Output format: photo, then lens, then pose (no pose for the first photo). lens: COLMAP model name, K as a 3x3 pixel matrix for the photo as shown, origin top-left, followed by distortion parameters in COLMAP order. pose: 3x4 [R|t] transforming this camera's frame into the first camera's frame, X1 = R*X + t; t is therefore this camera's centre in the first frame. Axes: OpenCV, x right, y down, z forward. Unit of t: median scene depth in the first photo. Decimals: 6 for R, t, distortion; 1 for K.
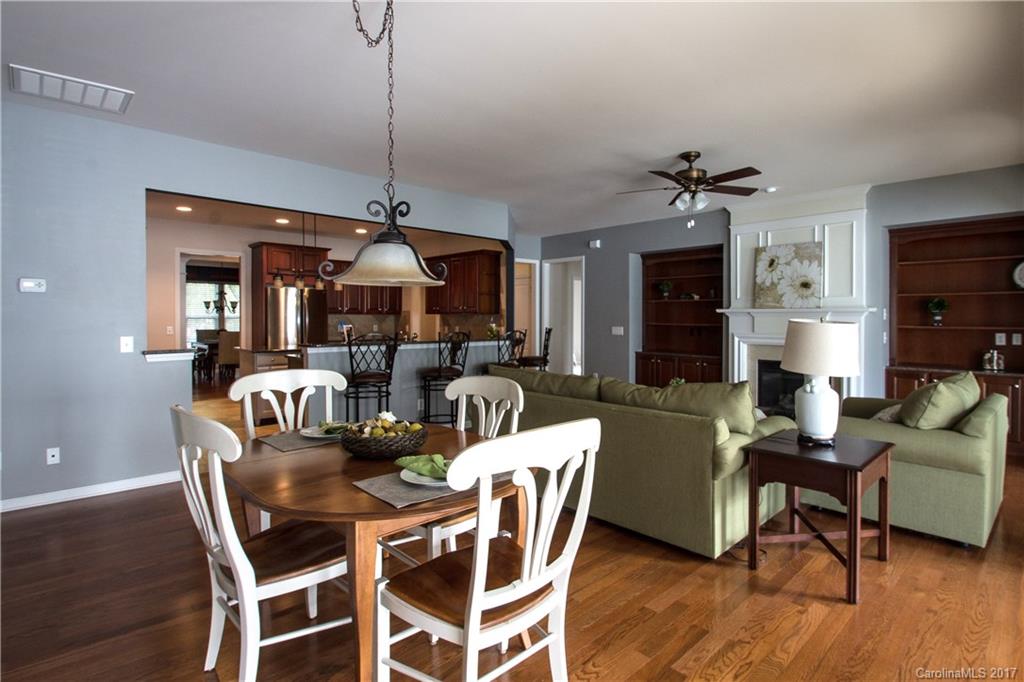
lens RADIAL K [[506.1, 0, 580.3], [0, 506.1, 322.0], [0, 0, 1]] dist [-0.000638, -0.000510]
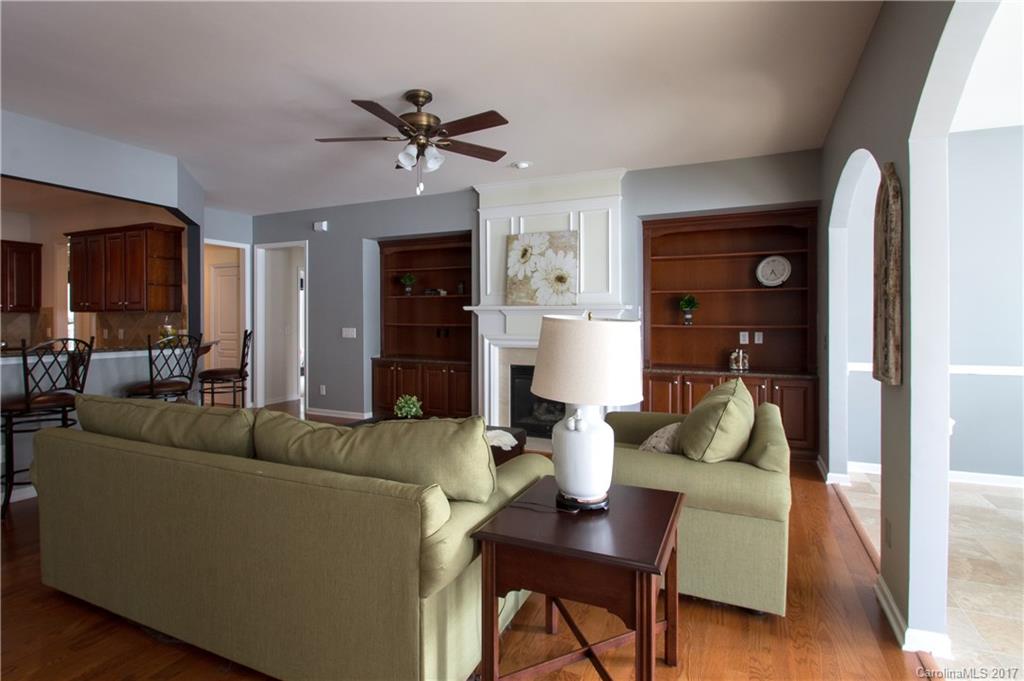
lens RADIAL K [[494.0, 0, 514.4], [0, 494.0, 313.8], [0, 0, 1]] dist [-0.002933, -0.001180]
pose [[0.945253, 0.001749, 0.326334, 0.093311], [0.004091, 0.999844, -0.017208, 0.001899], [-0.326313, 0.017601, 0.945098, 0.225538]]
